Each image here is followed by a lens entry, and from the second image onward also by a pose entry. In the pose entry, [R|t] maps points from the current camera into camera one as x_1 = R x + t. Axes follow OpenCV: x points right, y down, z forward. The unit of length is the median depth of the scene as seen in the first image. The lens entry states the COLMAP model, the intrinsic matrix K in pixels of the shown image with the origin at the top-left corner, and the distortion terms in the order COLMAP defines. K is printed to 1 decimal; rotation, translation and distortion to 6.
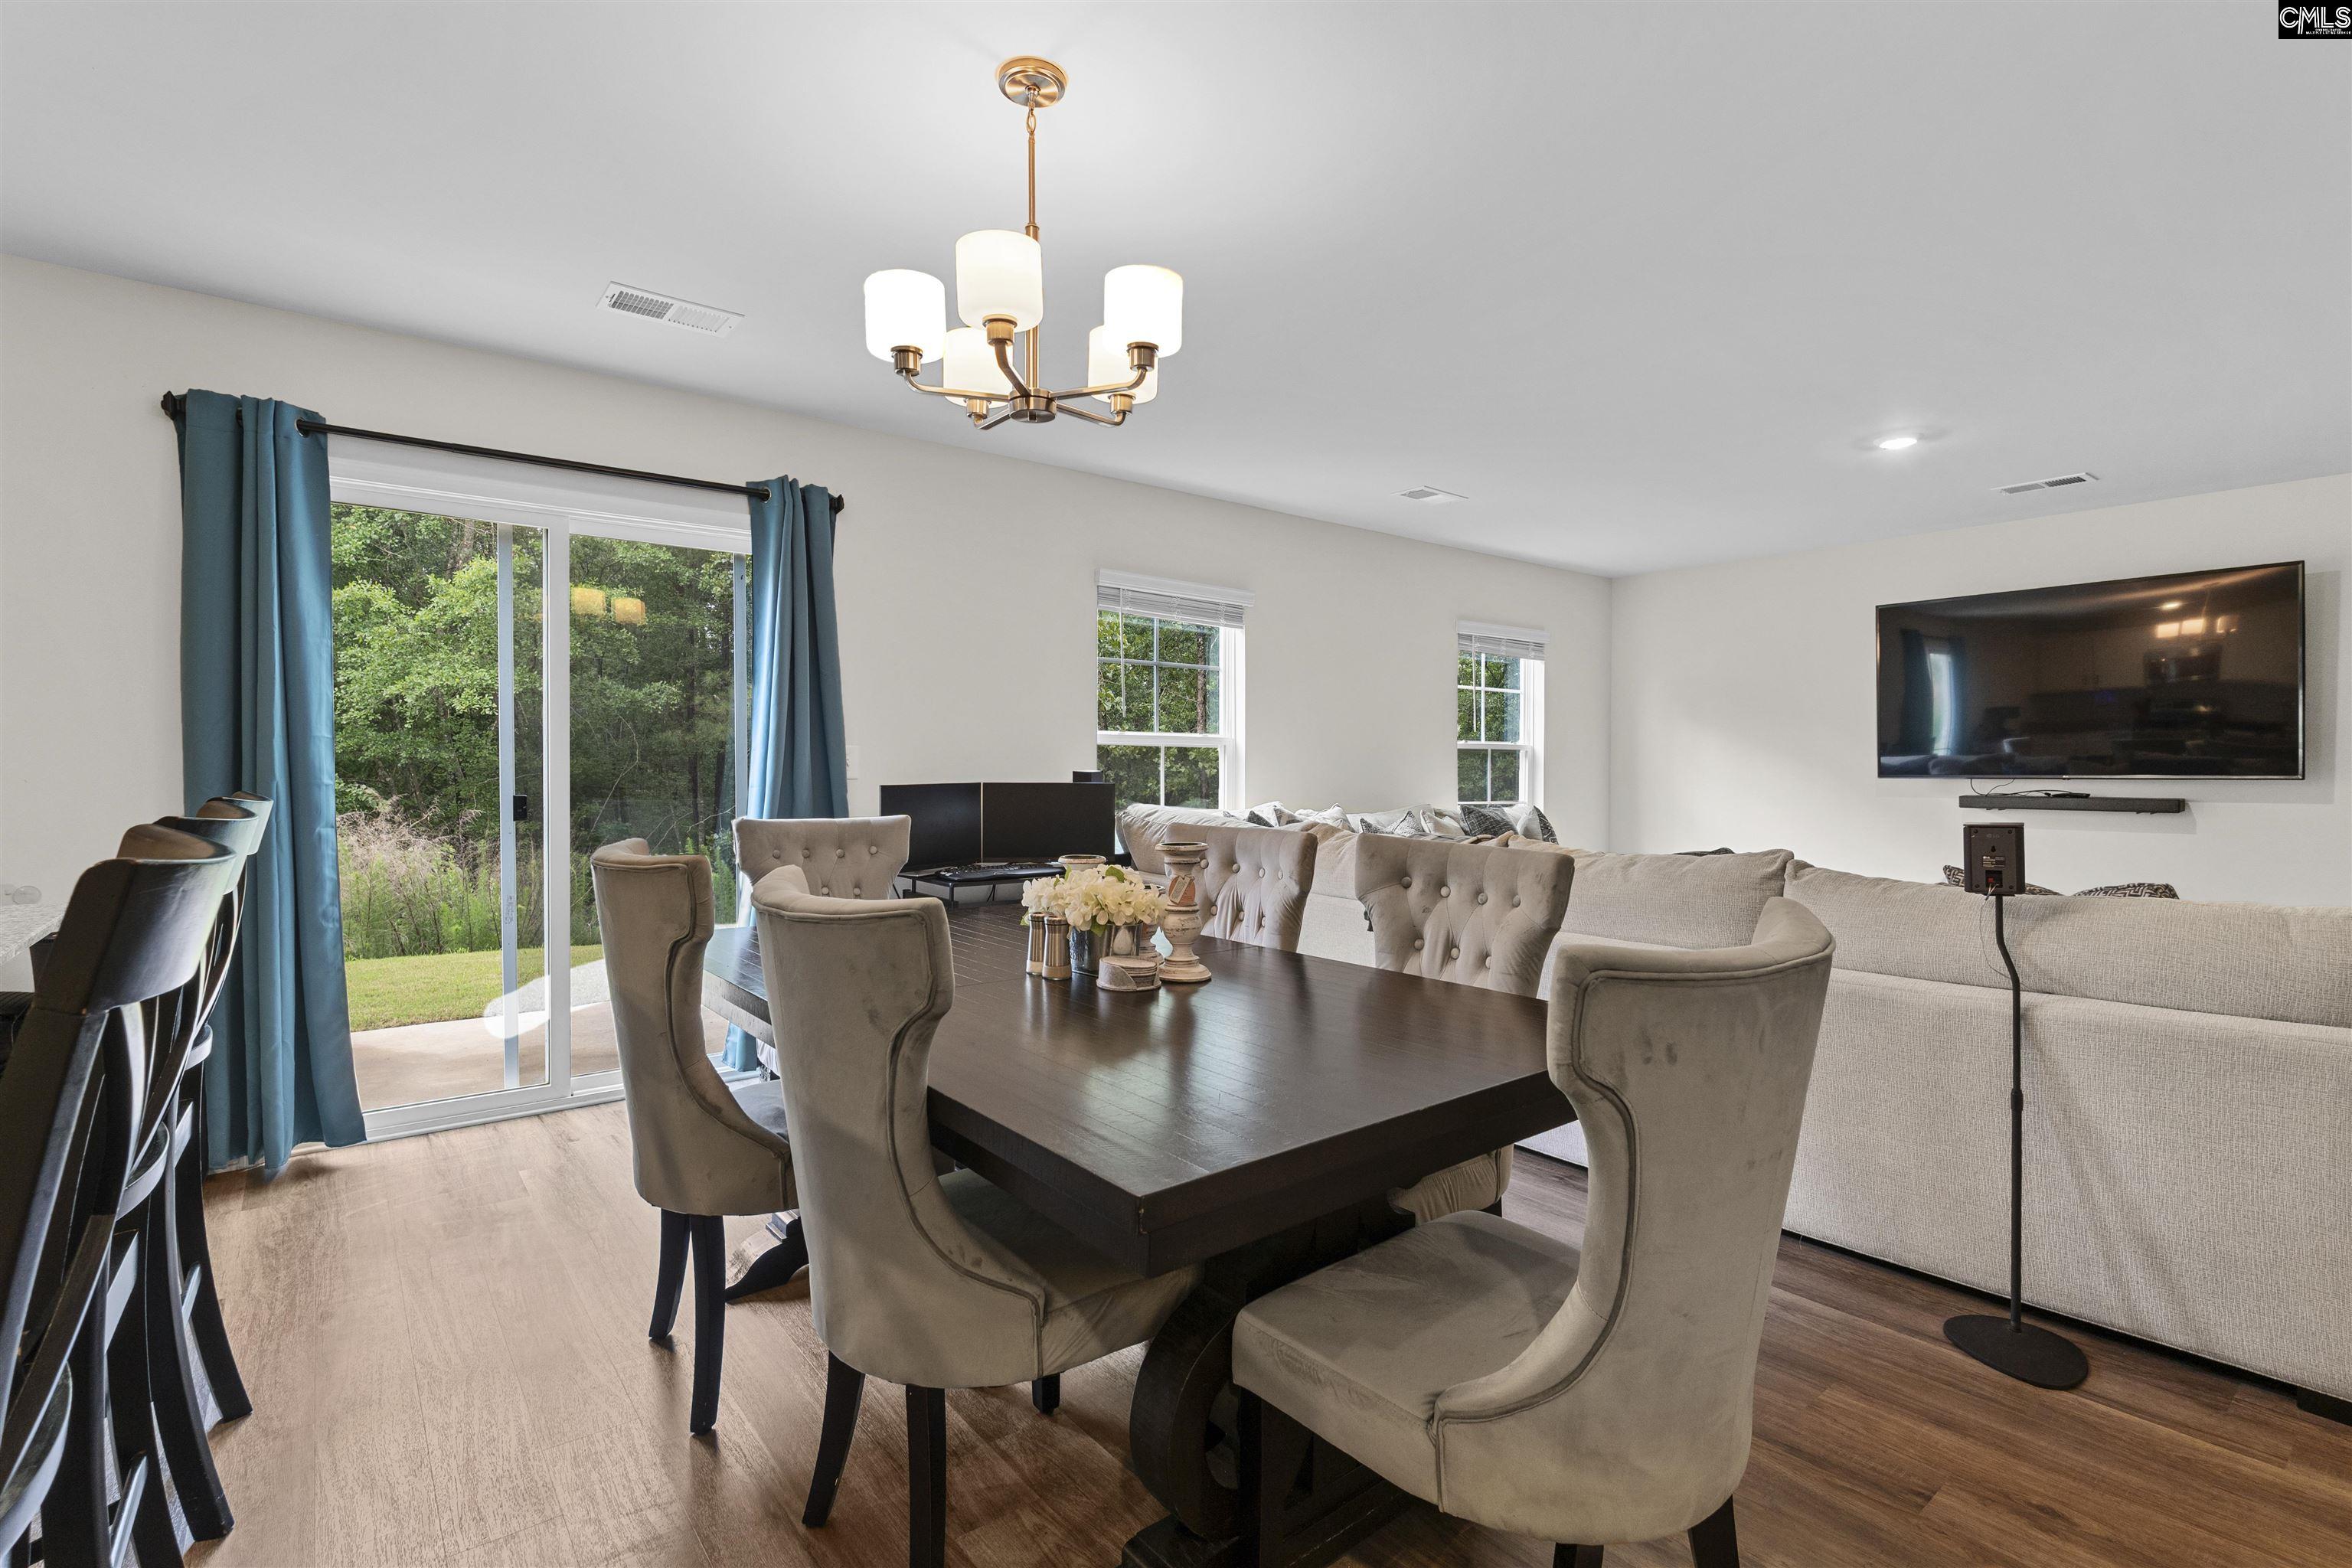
lens RADIAL K [[1075.2, 0, 1192.4], [0, 1075.2, 783.5], [0, 0, 1]] dist [-0.010218, -0.000746]
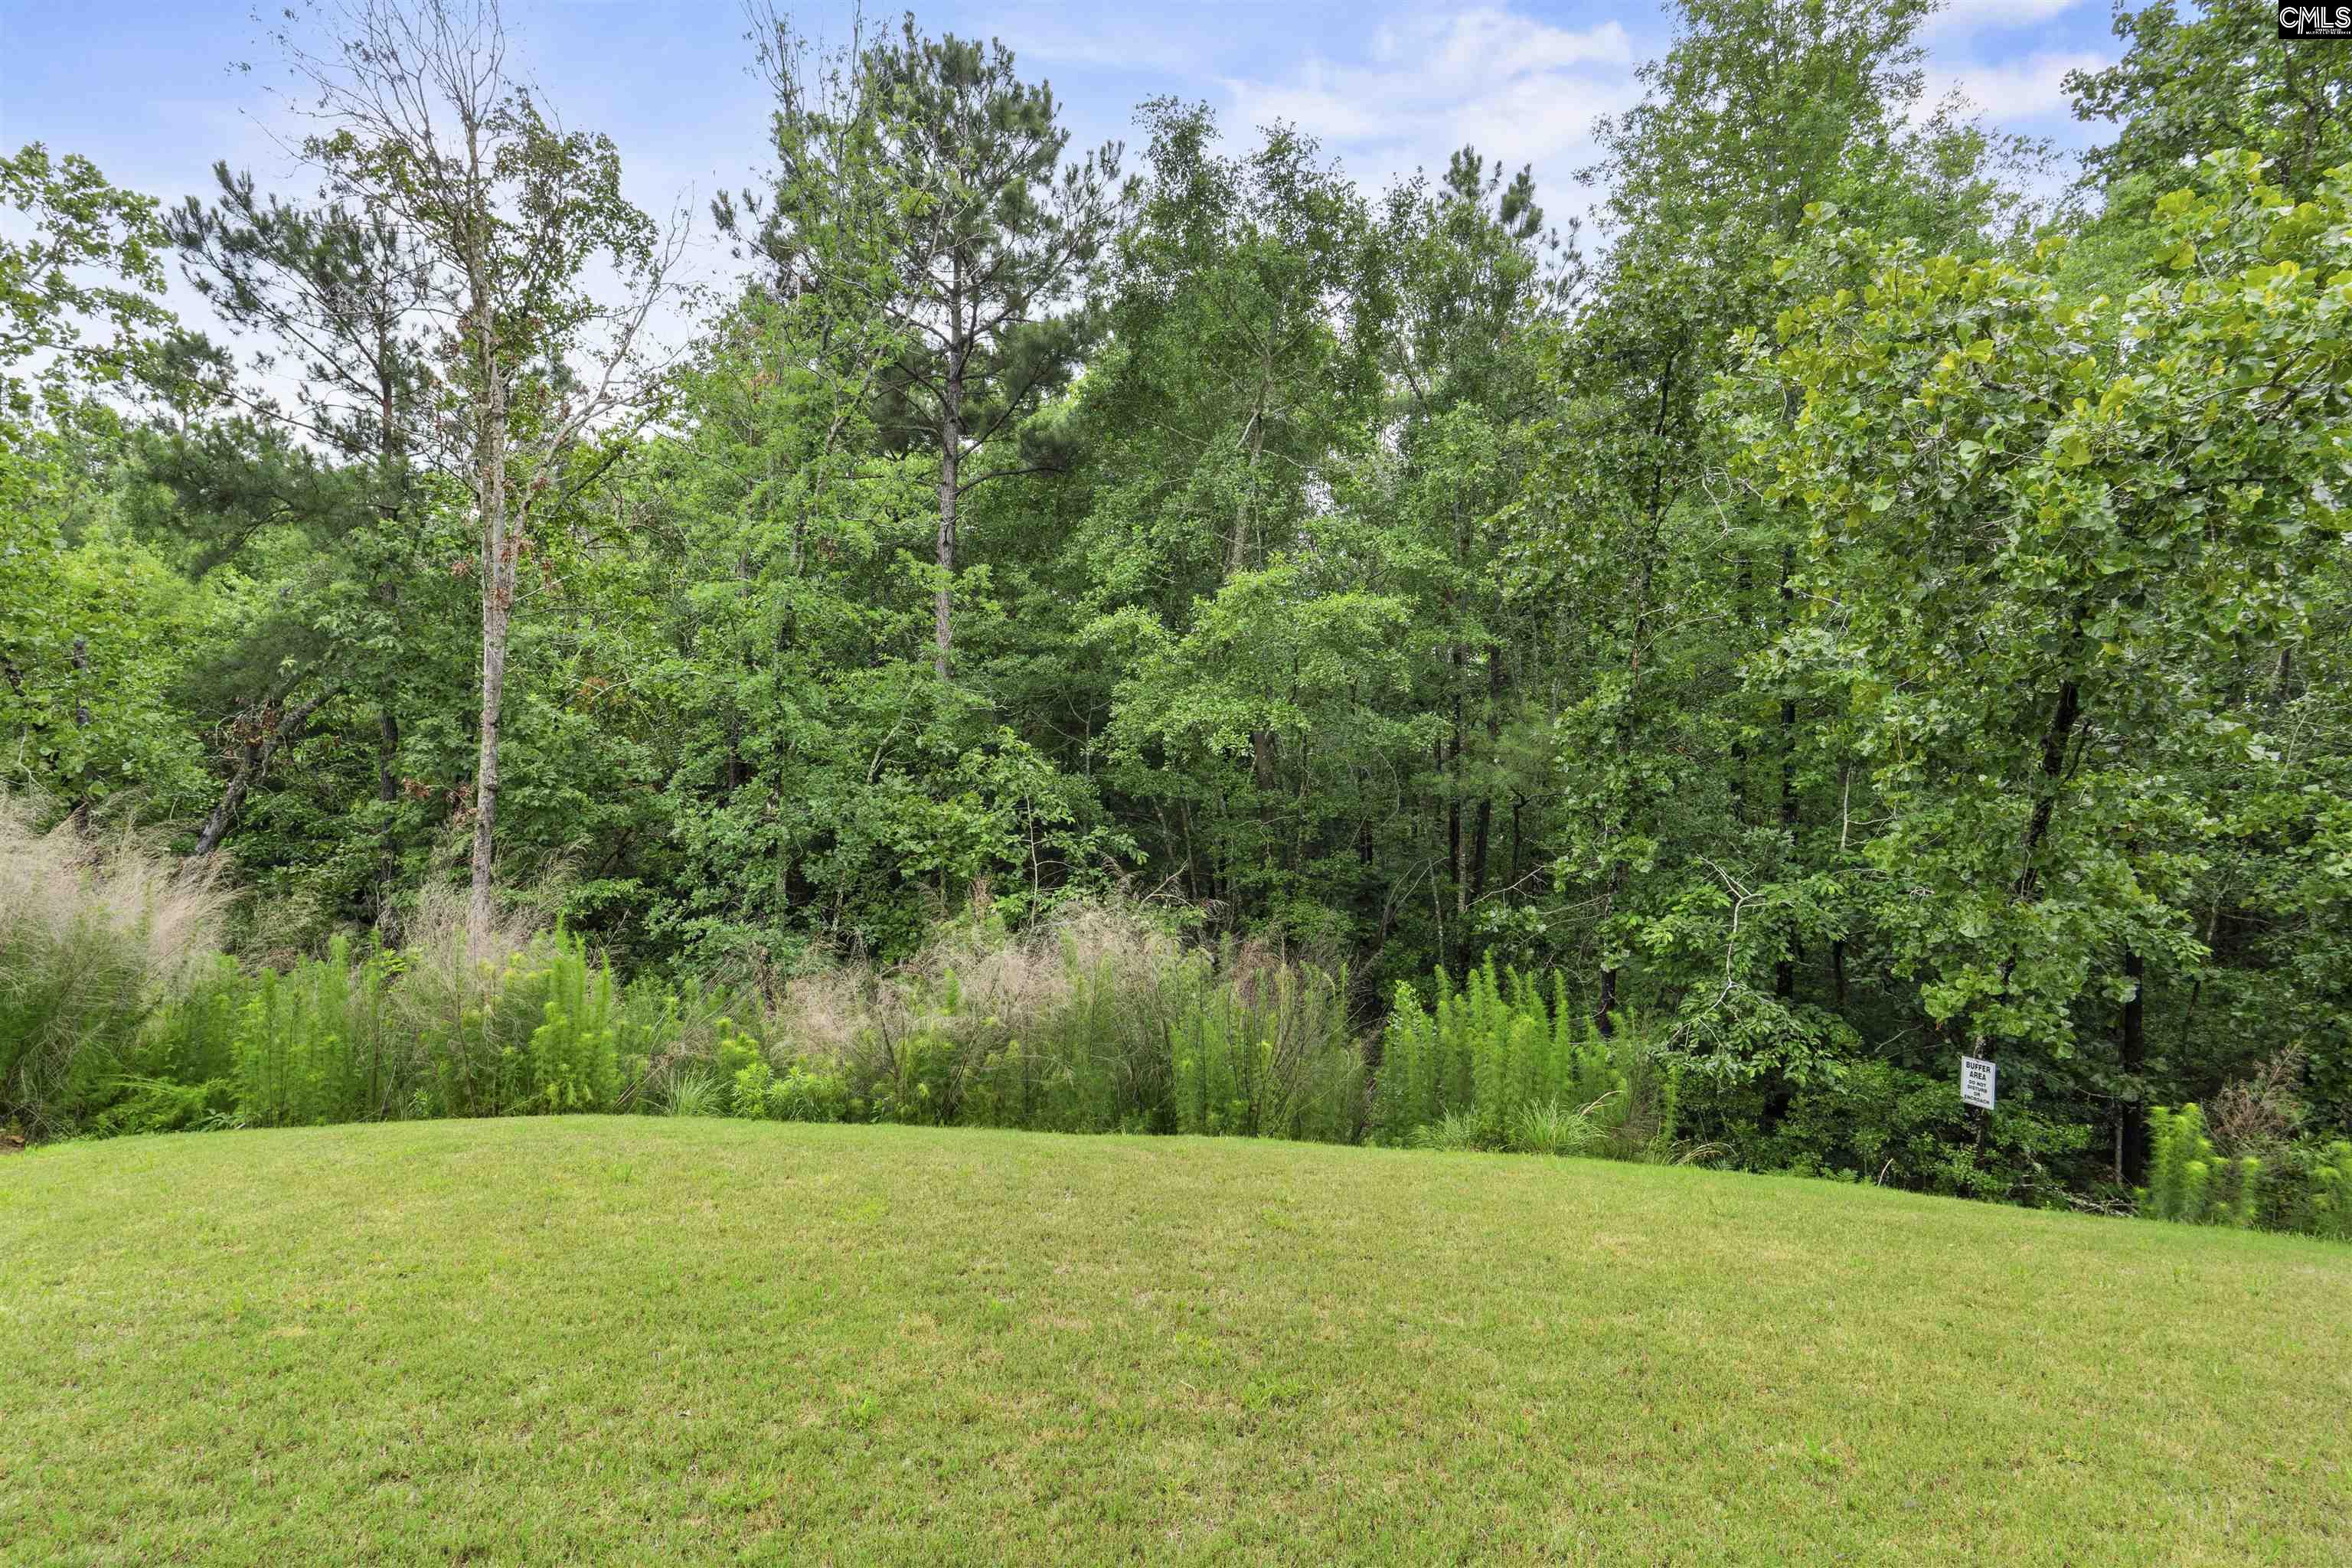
lens RADIAL K [[1075.2, 0, 1182.4], [0, 1075.2, 784.0], [0, 0, 1]] dist [-0.010218, -0.000746]
pose [[0.795733, 0.024401, -0.605156, -0.908649], [-0.037714, 0.999245, -0.009300, -0.157191], [0.604473, 0.030224, 0.796052, 1.464571]]
